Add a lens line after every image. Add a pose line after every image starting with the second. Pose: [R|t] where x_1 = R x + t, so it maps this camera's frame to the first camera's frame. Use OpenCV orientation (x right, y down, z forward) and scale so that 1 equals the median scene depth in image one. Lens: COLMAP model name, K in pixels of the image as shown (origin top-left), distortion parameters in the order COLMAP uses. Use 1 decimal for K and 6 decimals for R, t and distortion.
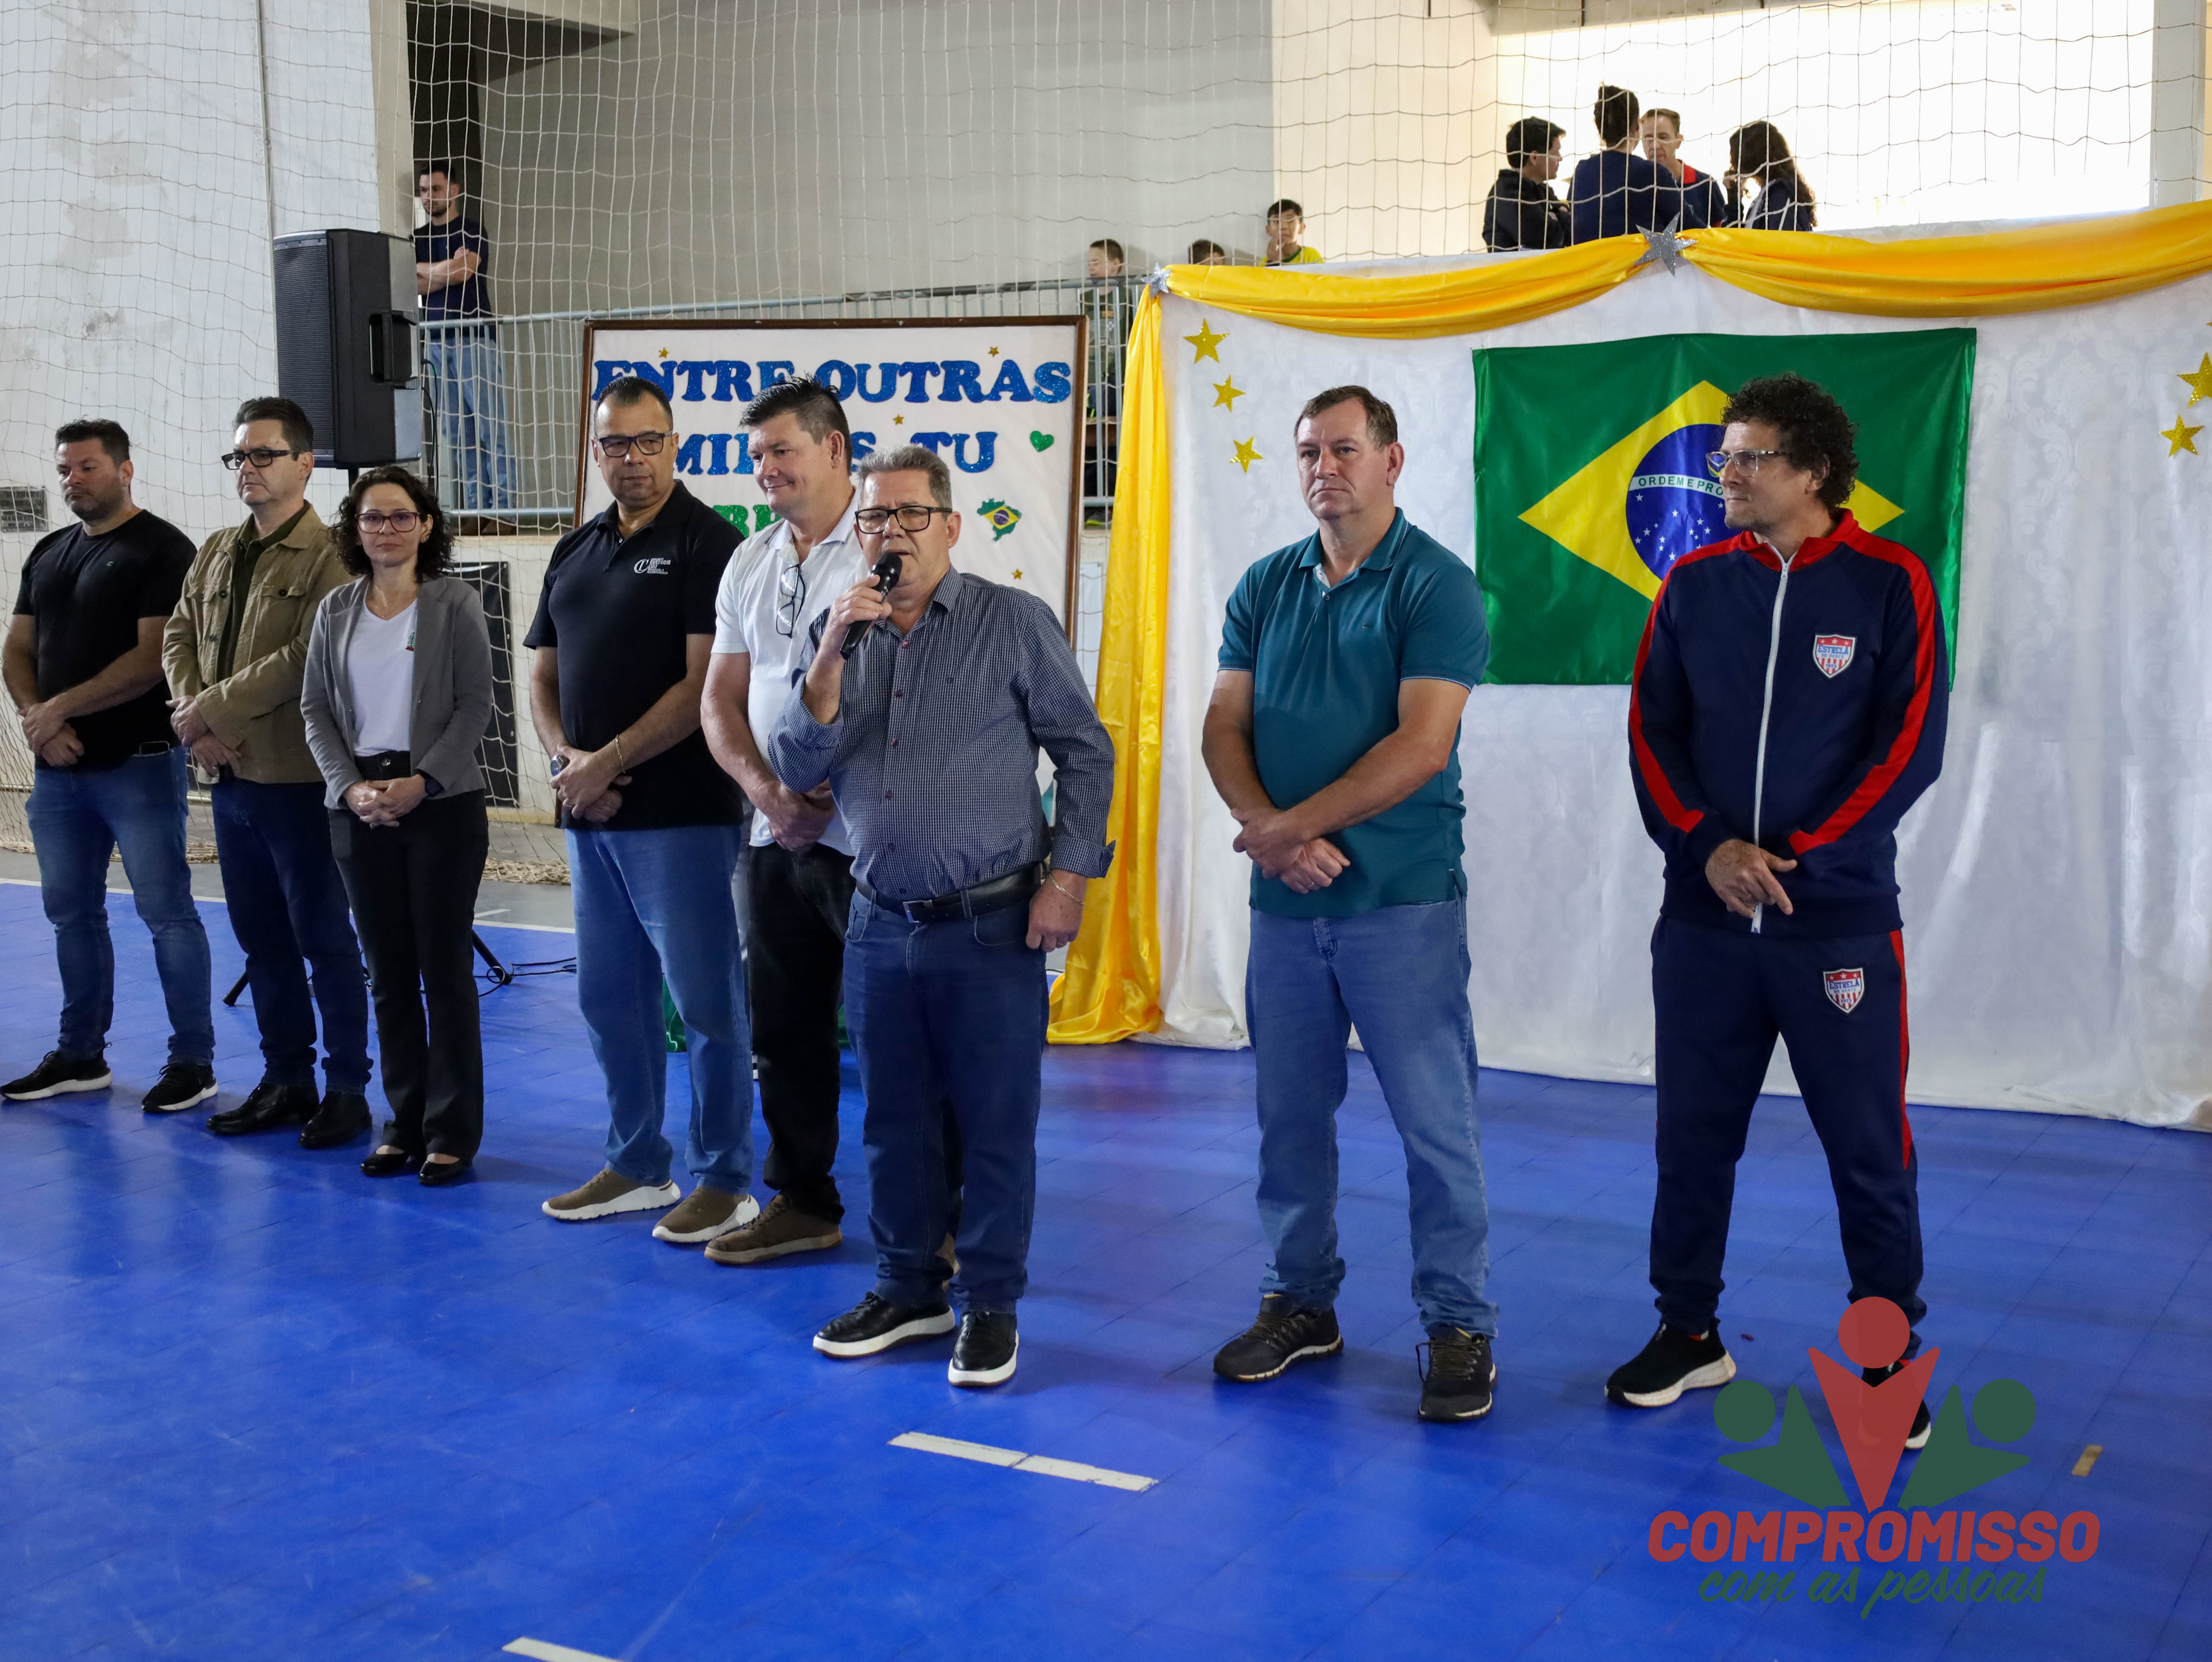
lens RADIAL K [[2763.6, 0, 1120.0], [0, 2763.6, 831.6], [0, 0, 1]] dist [0.013290, 0.000000]
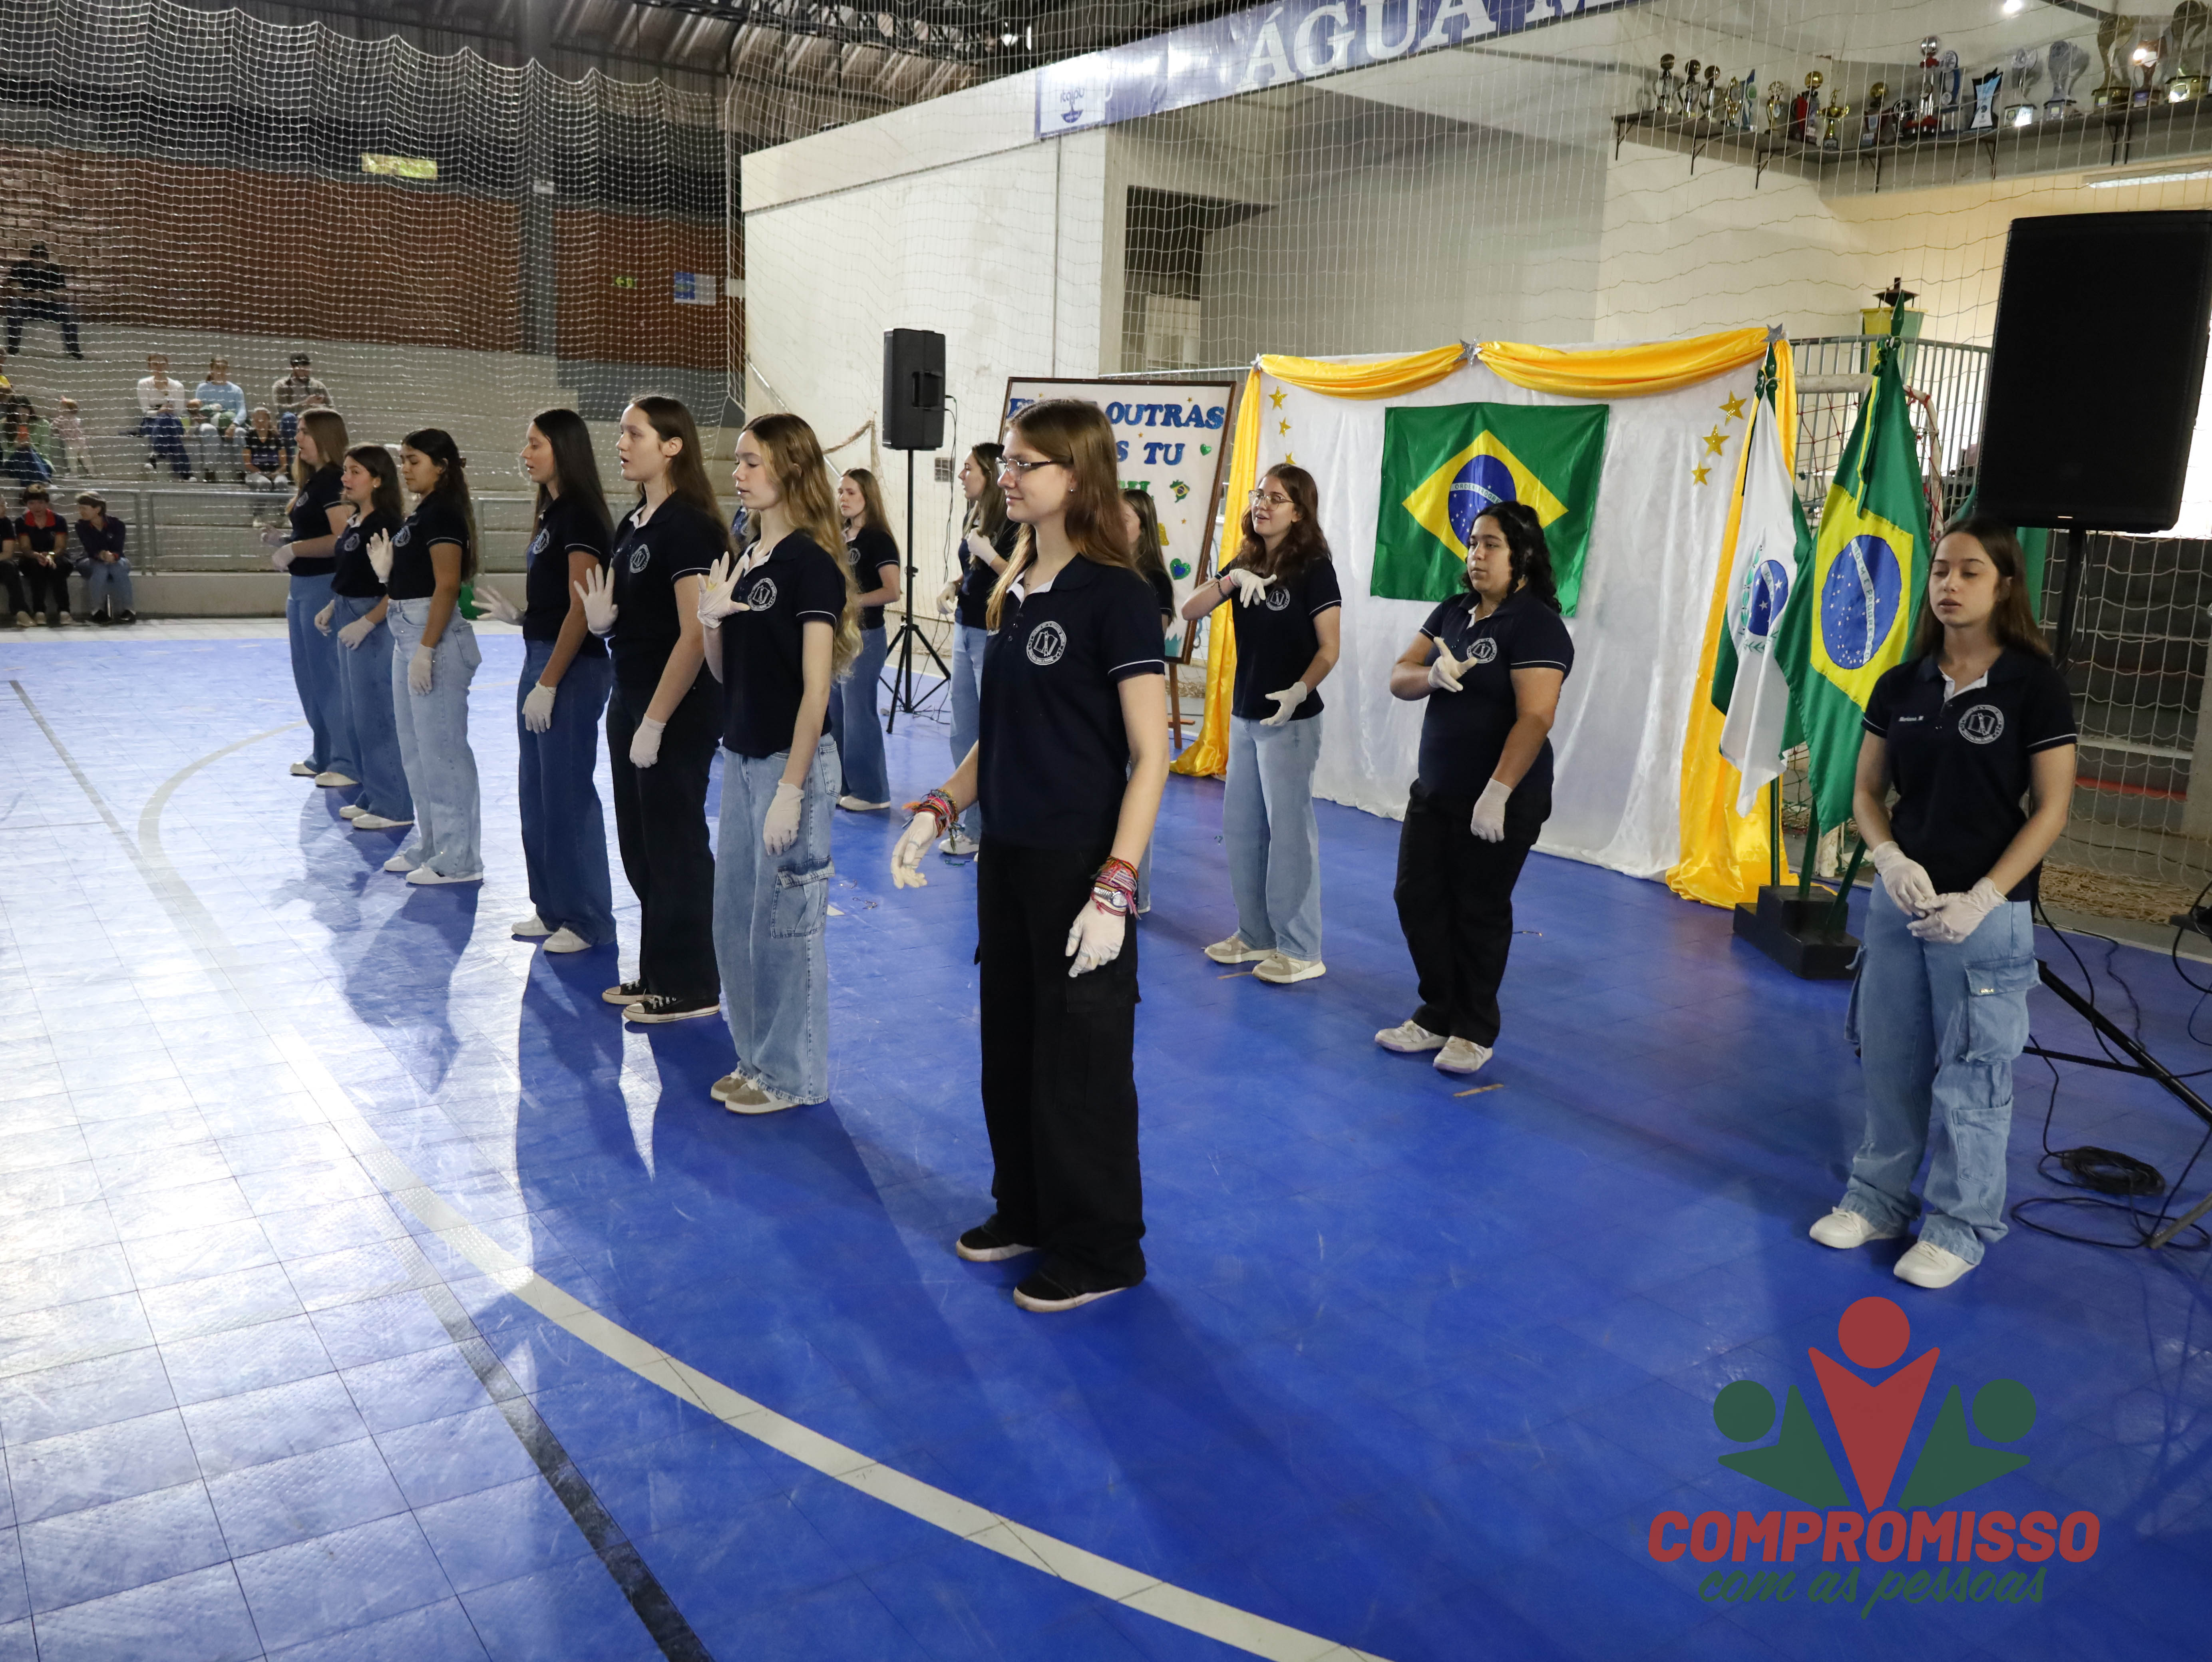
lens RADIAL K [[1772.1, 0, 1121.4], [0, 1772.1, 824.8], [0, 0, 1]] dist [0.001816, 0.001436]
pose [[0.906274, 0.128514, -0.402679, 0.430707], [-0.100652, 0.990869, 0.089705, 0.006713], [0.410531, -0.040766, 0.910935, -0.113832]]
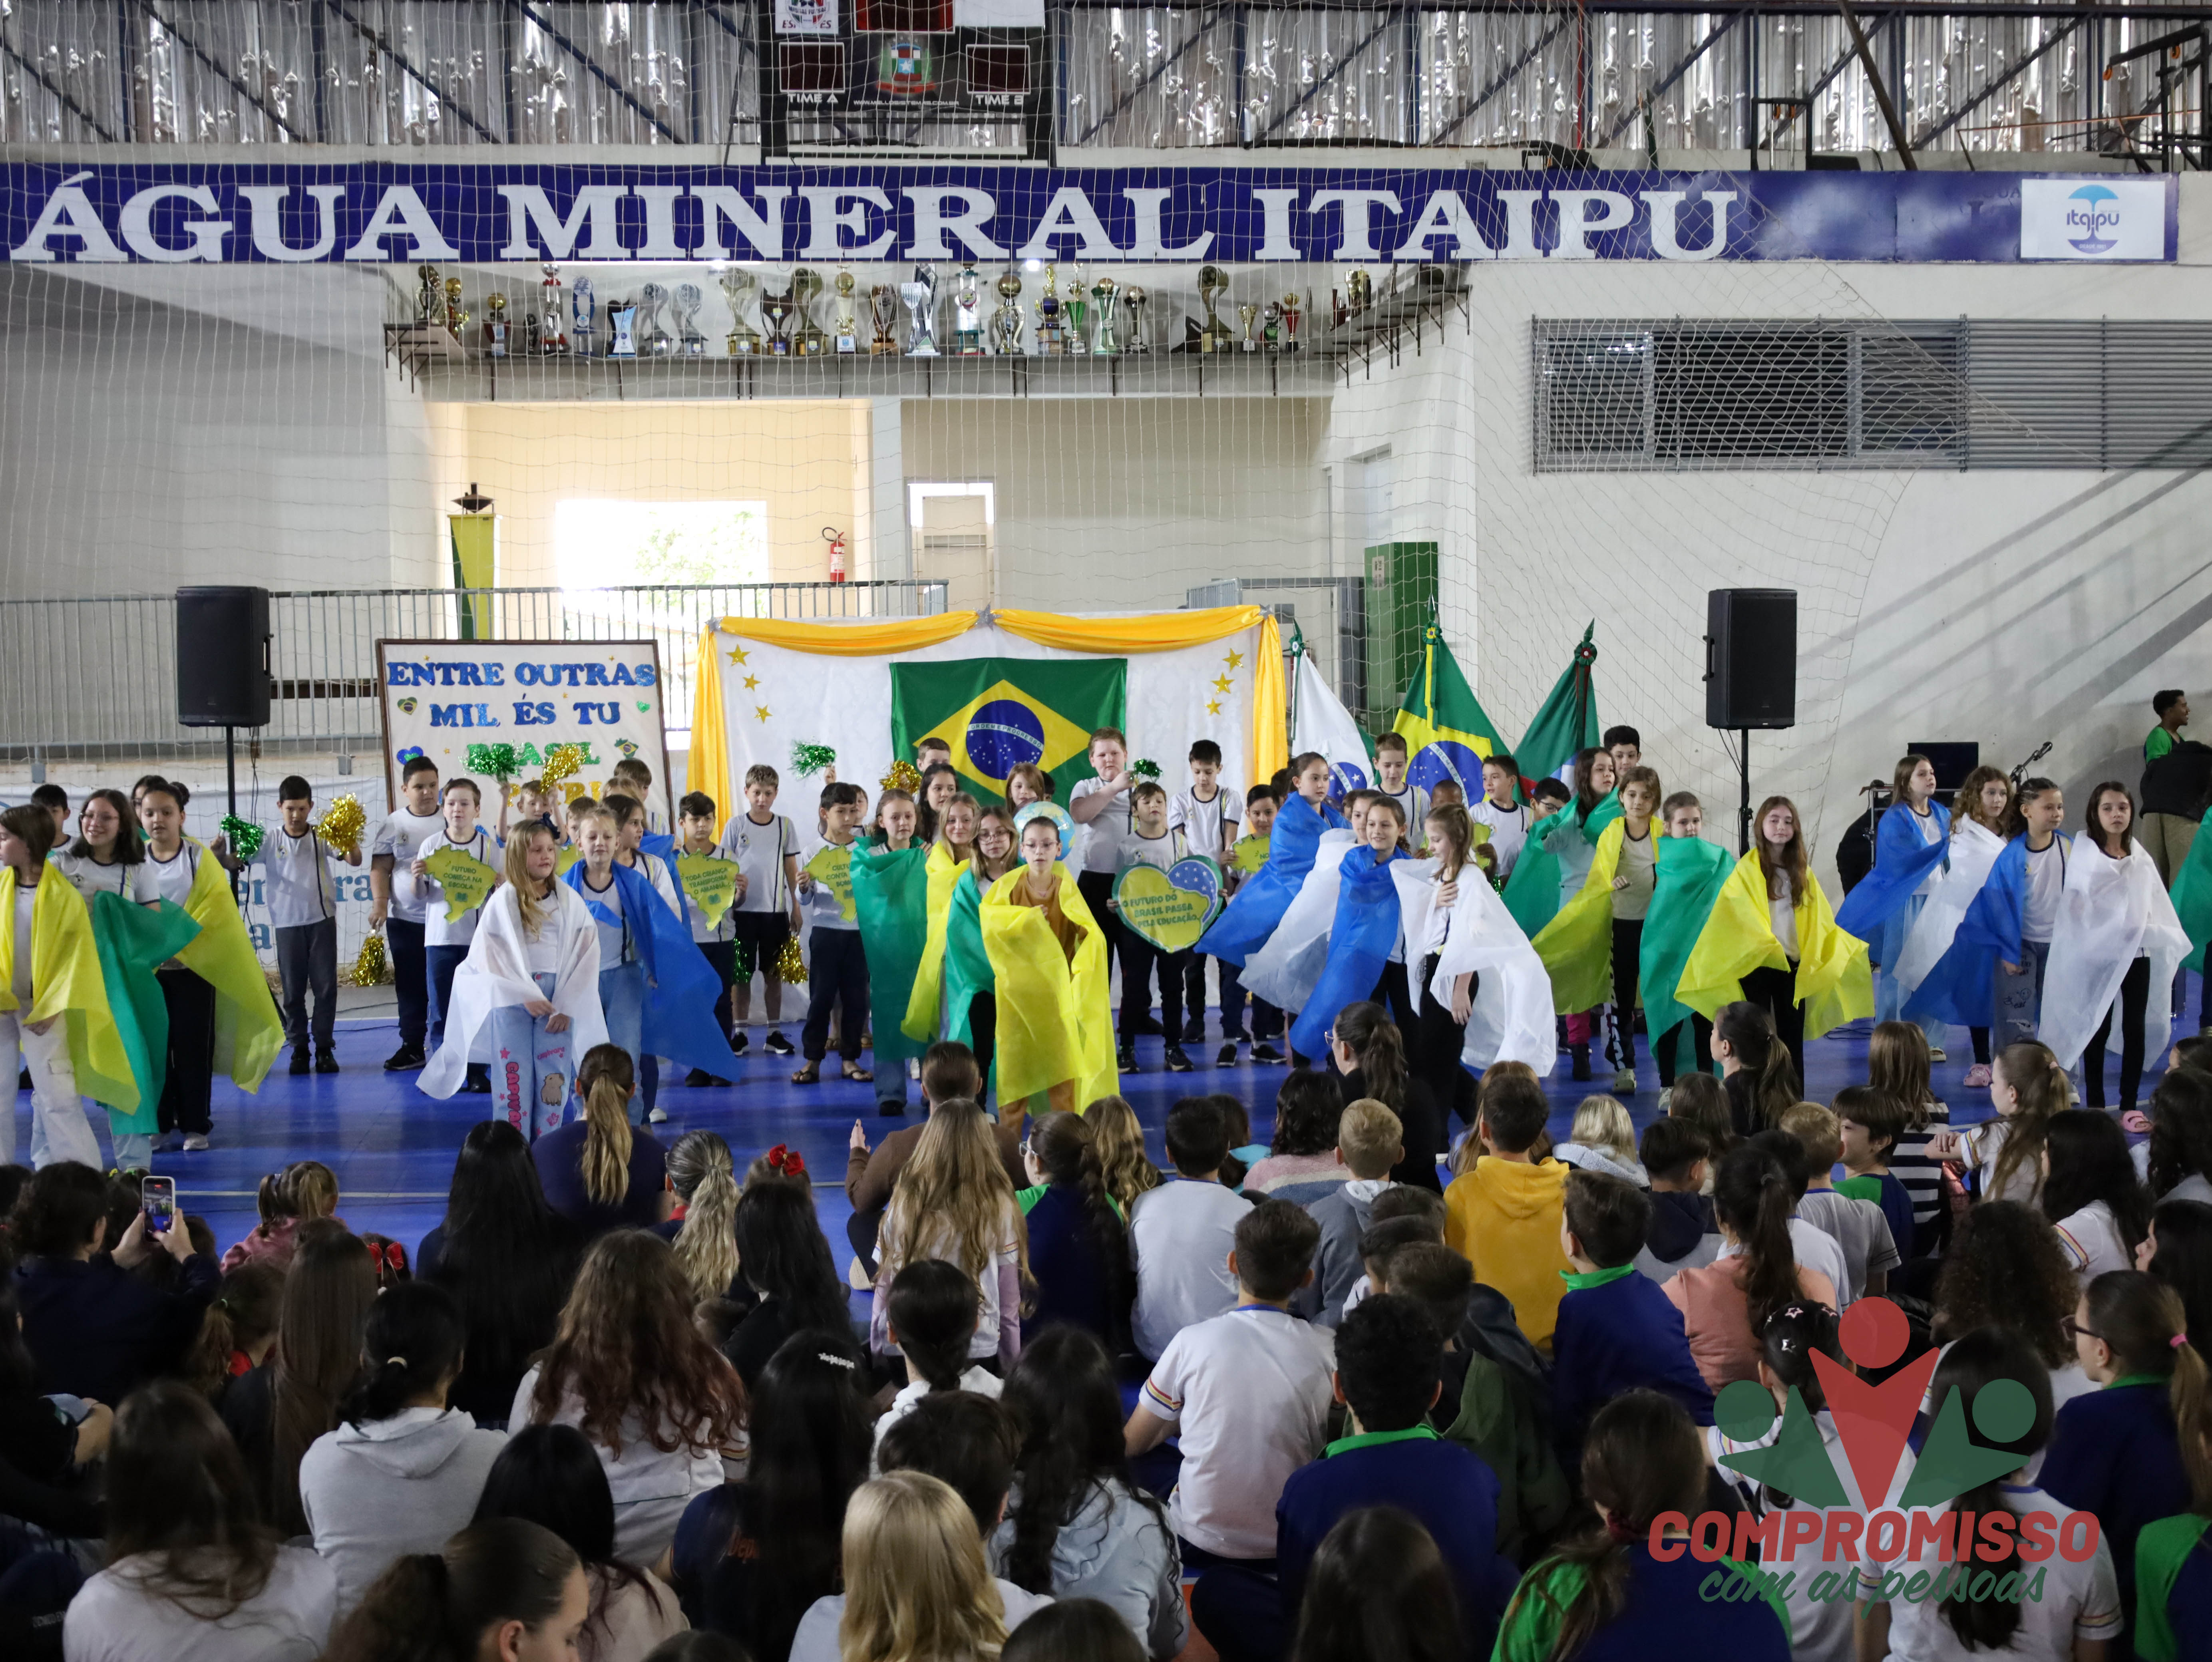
lens RADIAL K [[3002.3, 0, 1094.1], [0, 3002.3, 826.4], [0, 0, 1]] dist [-0.013194, 0.000000]
pose [[0.797348, -0.029837, 0.602781, -0.996984], [0.078346, 0.995443, -0.054361, 0.070116], [-0.598413, 0.090570, 0.796053, -0.765824]]
